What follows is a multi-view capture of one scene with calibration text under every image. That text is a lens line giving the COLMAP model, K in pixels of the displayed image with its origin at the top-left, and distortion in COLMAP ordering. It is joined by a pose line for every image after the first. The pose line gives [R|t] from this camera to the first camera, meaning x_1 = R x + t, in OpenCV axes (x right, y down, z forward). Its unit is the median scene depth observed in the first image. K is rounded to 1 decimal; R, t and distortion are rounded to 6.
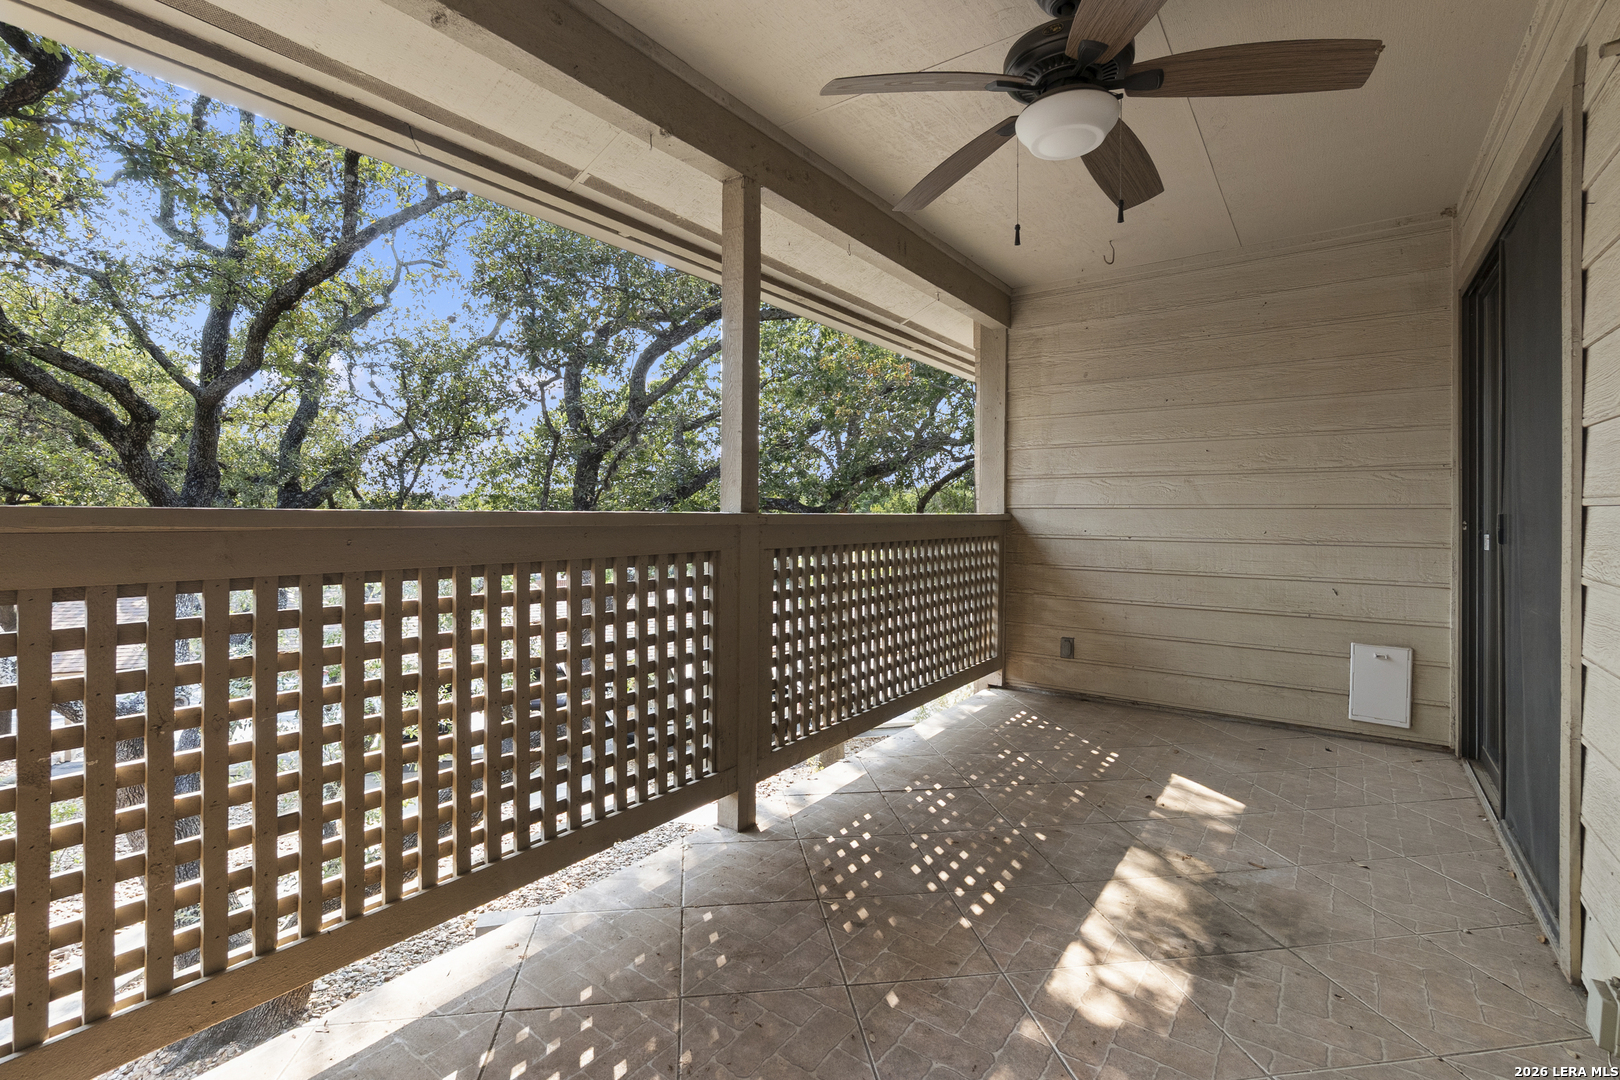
lens RADIAL K [[713.7, 0, 801.2], [0, 713.7, 508.4], [0, 0, 1]] dist [-0.011065, 0.000891]
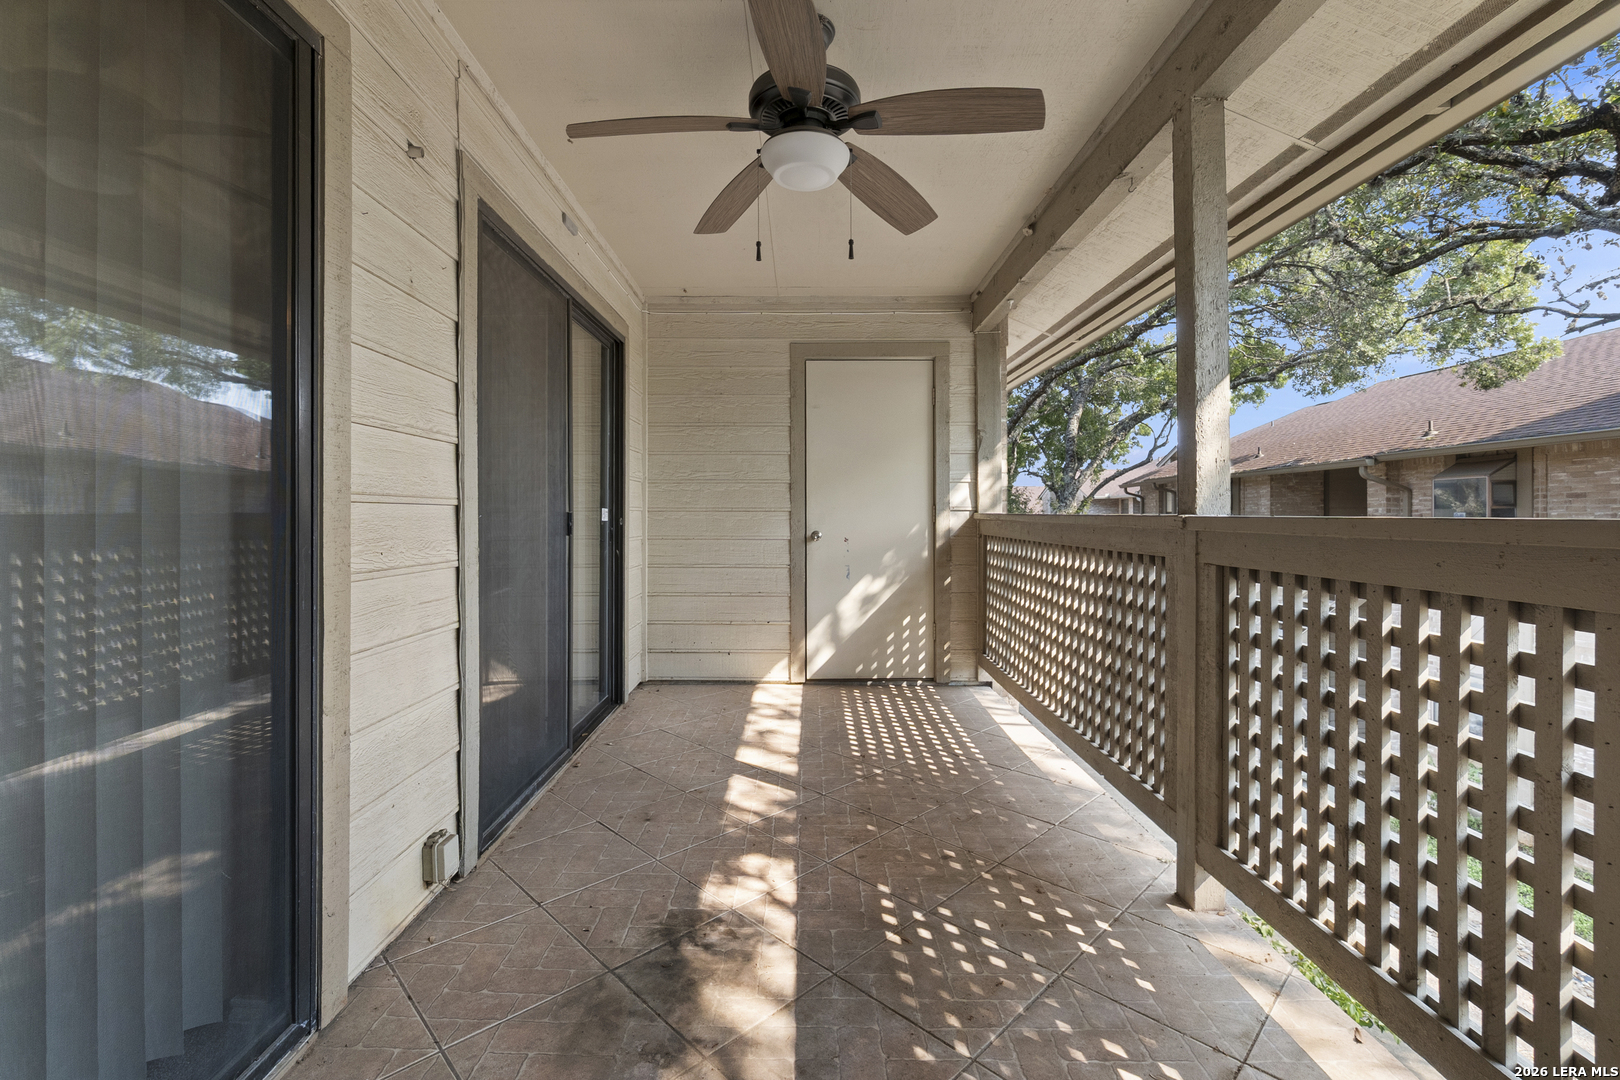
lens RADIAL K [[713.7, 0, 806.8], [0, 713.7, 529.8], [0, 0, 1]] dist [-0.011065, 0.000891]
pose [[-0.799558, 0.001448, -0.600587, 0.897197], [-0.004982, 0.999947, 0.009043, 0.021083], [0.600568, 0.010223, -0.799508, 1.644416]]
